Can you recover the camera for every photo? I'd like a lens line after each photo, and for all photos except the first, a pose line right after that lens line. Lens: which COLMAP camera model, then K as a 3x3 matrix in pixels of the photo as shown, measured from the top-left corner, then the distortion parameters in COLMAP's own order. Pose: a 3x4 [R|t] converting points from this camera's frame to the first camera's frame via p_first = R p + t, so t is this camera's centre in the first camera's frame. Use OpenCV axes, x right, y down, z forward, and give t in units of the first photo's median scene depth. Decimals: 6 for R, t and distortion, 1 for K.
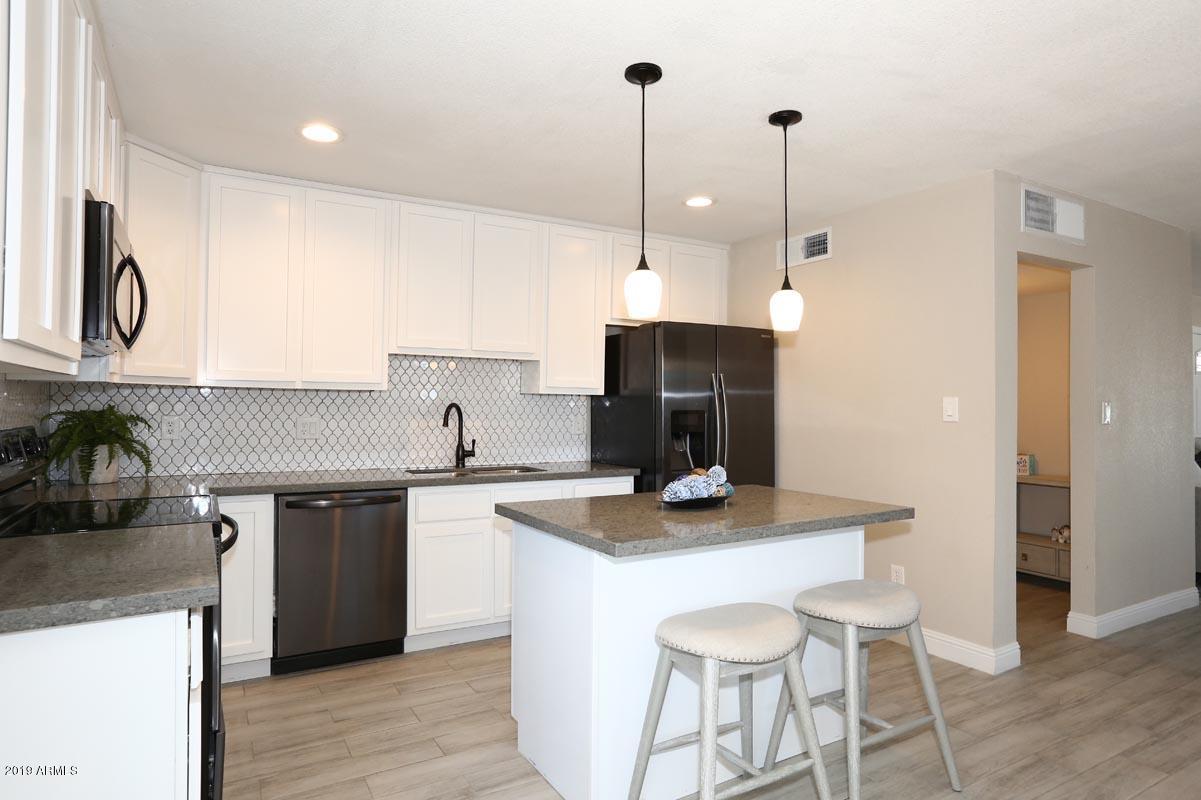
lens RADIAL K [[705.2, 0, 598.3], [0, 705.2, 392.6], [0, 0, 1]] dist [-0.022379, 0.000165]
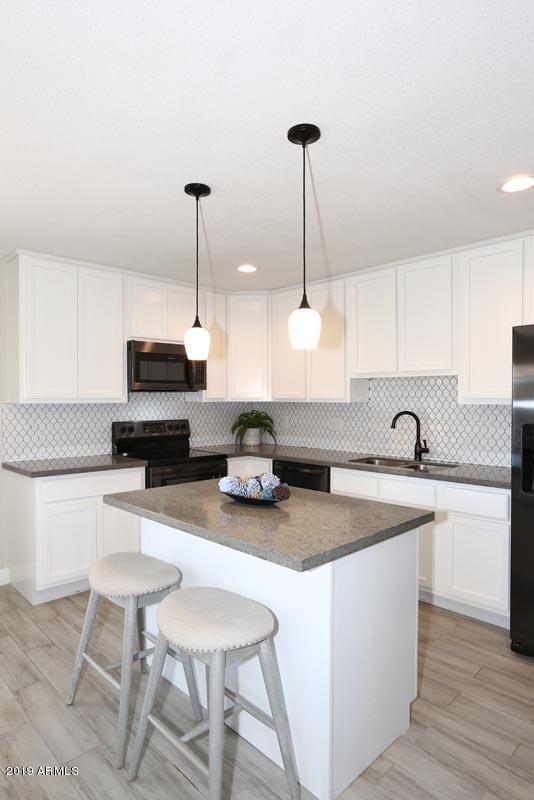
lens RADIAL K [[474.2, 0, 266.4], [0, 474.2, 405.0], [0, 0, 1]] dist [-0.014911, 0.002971]
pose [[0.258860, 0.006144, -0.965895, 0.594050], [0.020116, 0.999729, 0.011751, -0.012928], [0.965705, -0.022472, 0.258667, 0.512513]]
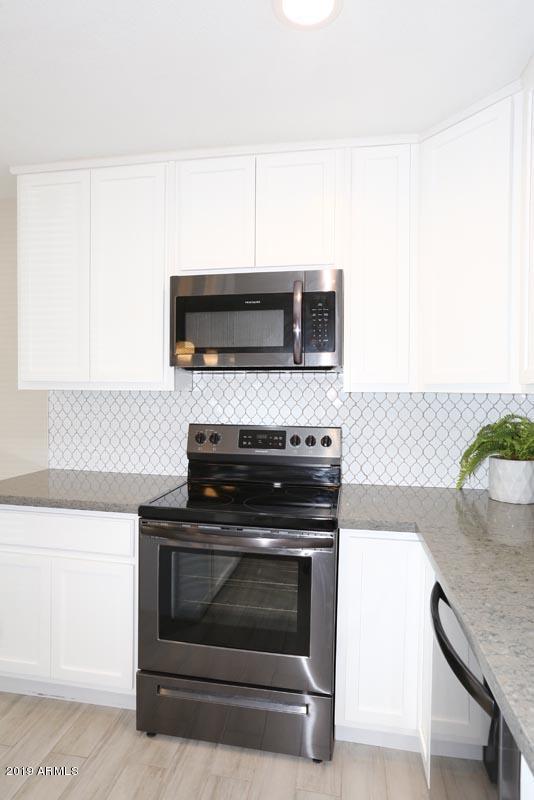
lens RADIAL K [[474.2, 0, 263.4], [0, 474.2, 400.9], [0, 0, 1]] dist [-0.014911, 0.002971]
pose [[-0.624759, 0.003785, -0.780808, -0.026879], [-0.000157, 0.999988, 0.004973, -0.003353], [0.780817, 0.003230, -0.624751, 0.888682]]
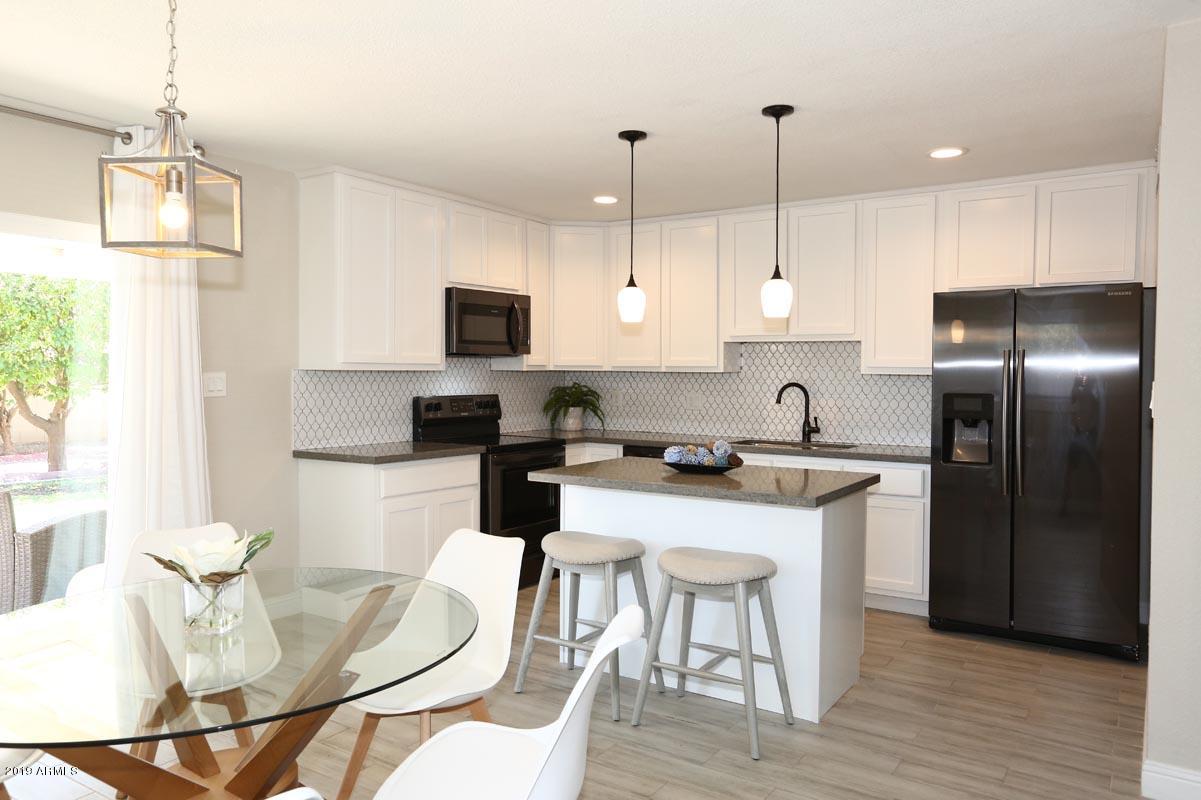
lens RADIAL K [[849.9, 0, 599.0], [0, 849.9, 402.1], [0, 0, 1]] dist [-0.007891, -0.004624]
pose [[0.456806, 0.028311, -0.889116, 0.838364], [0.013725, 0.999150, 0.038866, -0.010808], [0.889461, -0.029957, 0.456029, 0.122908]]
